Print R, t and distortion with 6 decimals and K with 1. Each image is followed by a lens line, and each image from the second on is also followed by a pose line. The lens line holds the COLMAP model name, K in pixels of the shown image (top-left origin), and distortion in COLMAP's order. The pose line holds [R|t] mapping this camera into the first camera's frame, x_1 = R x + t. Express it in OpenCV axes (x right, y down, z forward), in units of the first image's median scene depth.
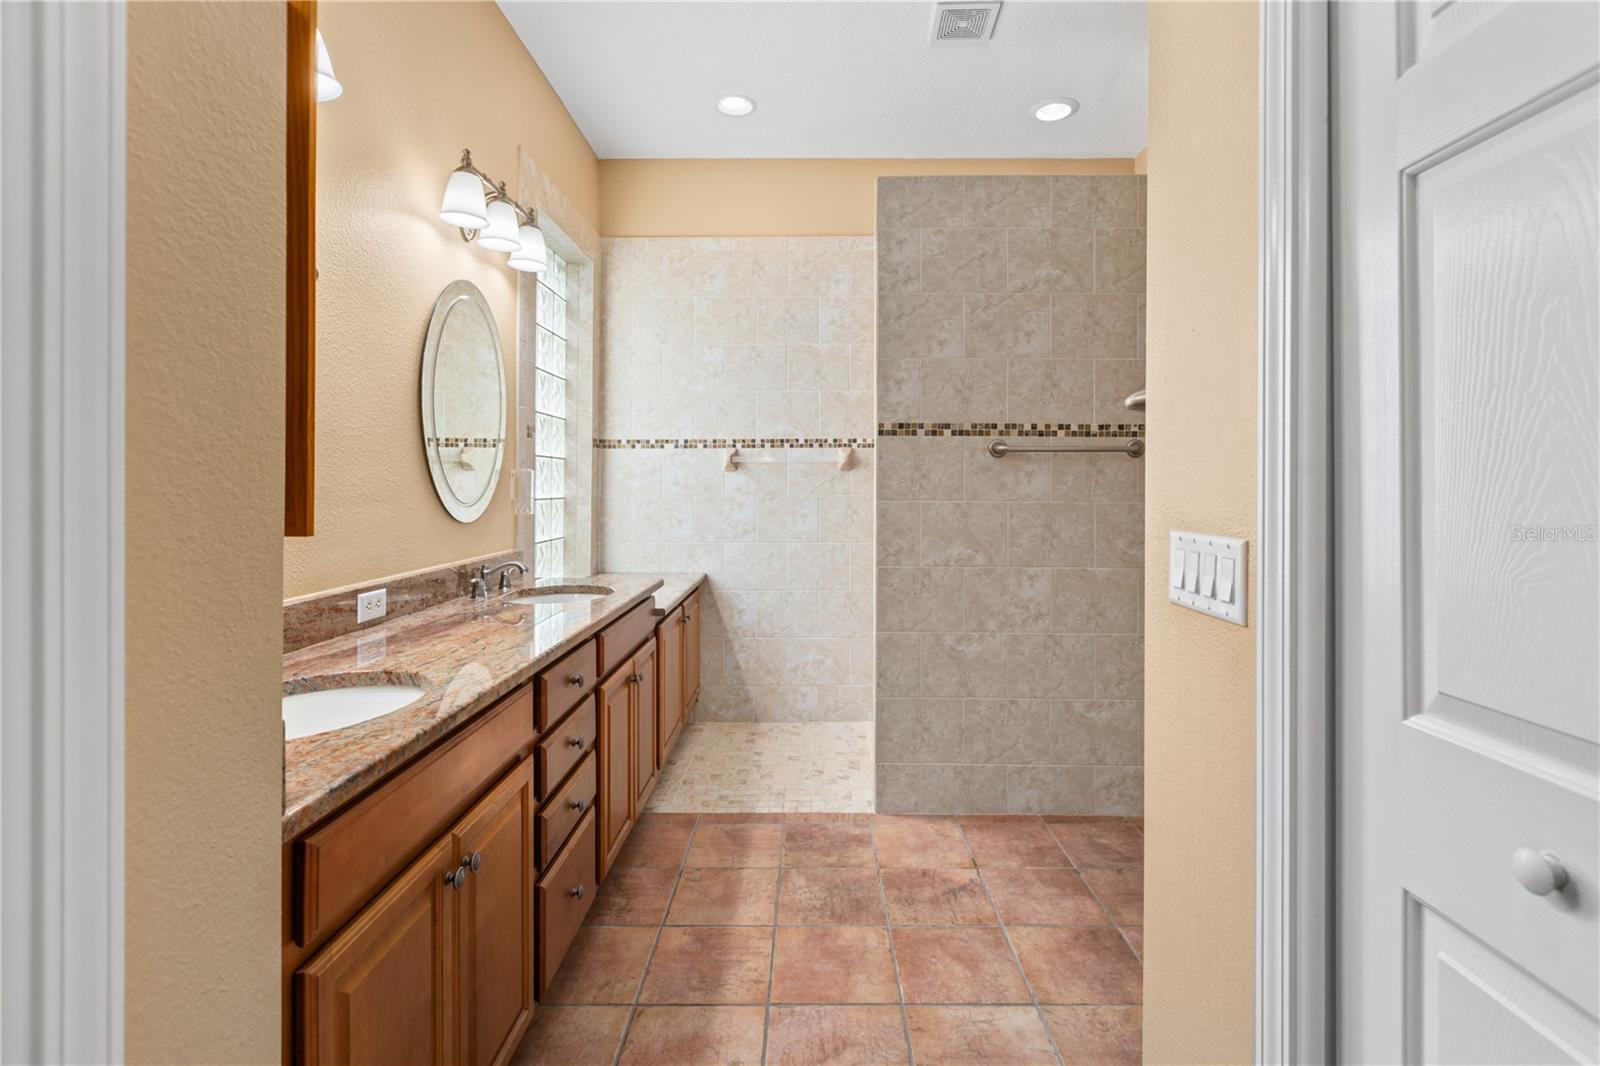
lens RADIAL K [[740.8, 0, 803.0], [0, 740.8, 481.6], [0, 0, 1]] dist [0.005507, -0.004050]
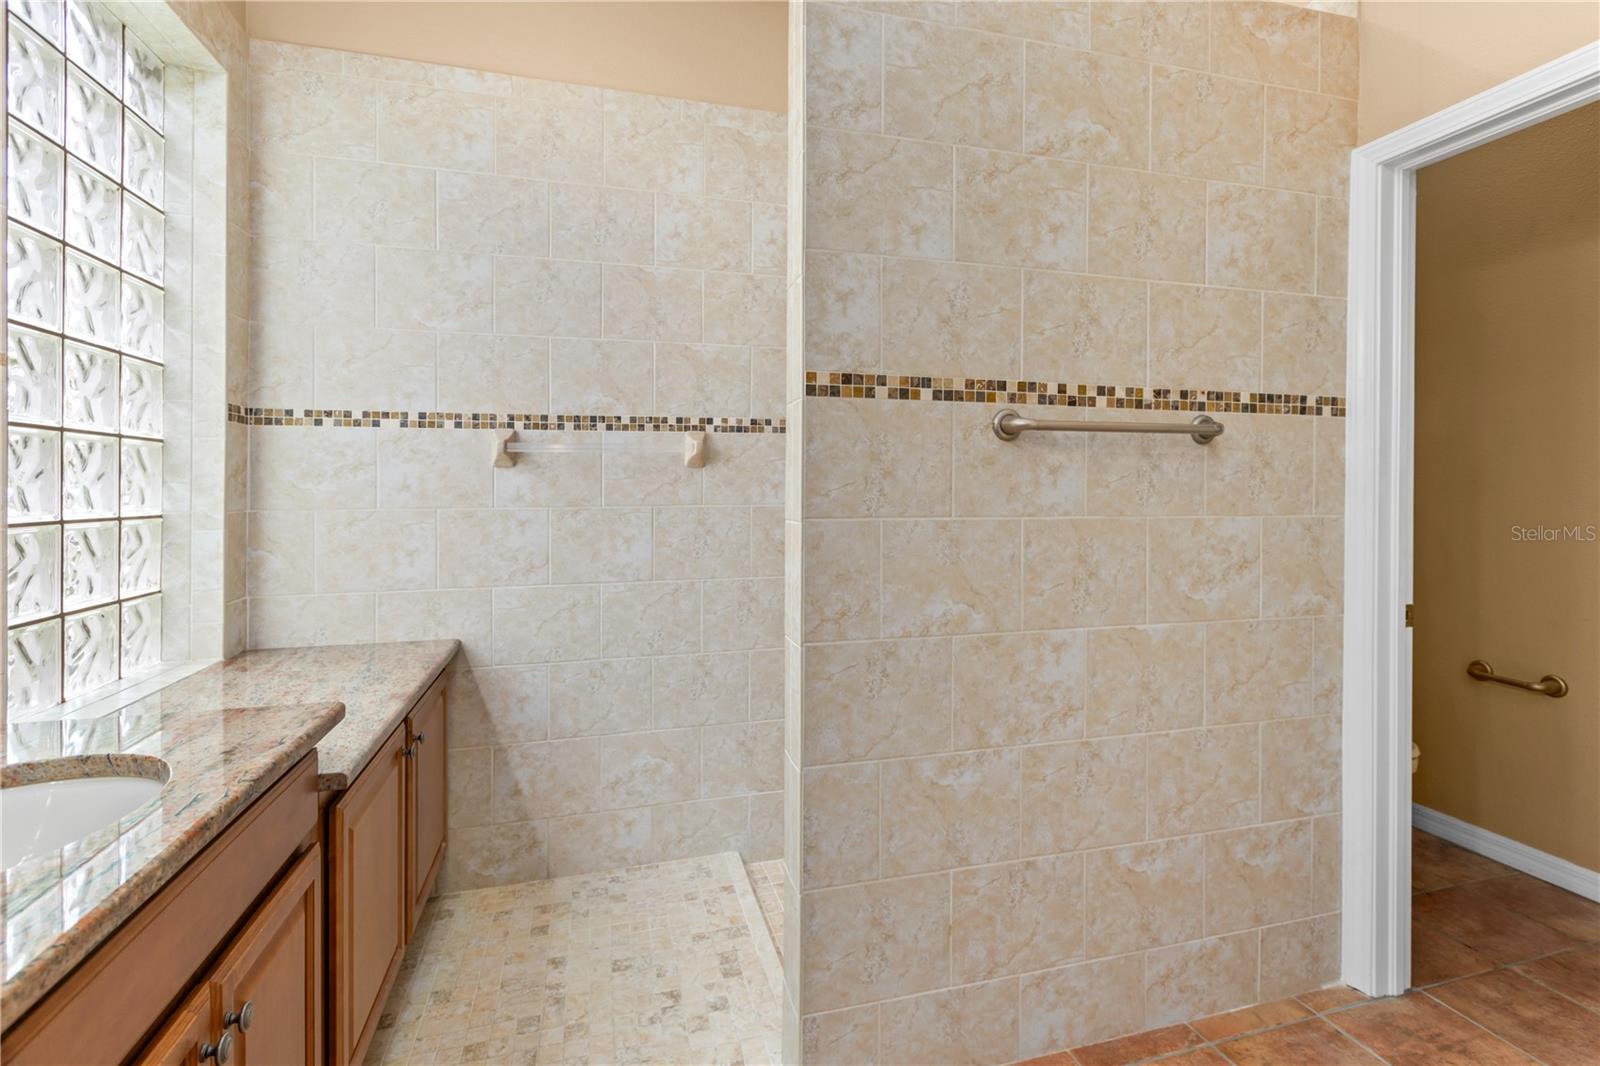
lens RADIAL K [[740.8, 0, 797.1], [0, 740.8, 482.5], [0, 0, 1]] dist [0.005507, -0.004050]
pose [[0.960436, -0.000762, 0.278501, -0.051122], [0.002156, 0.999987, -0.004698, 0.001950], [-0.278494, 0.005113, 0.960424, 0.492029]]
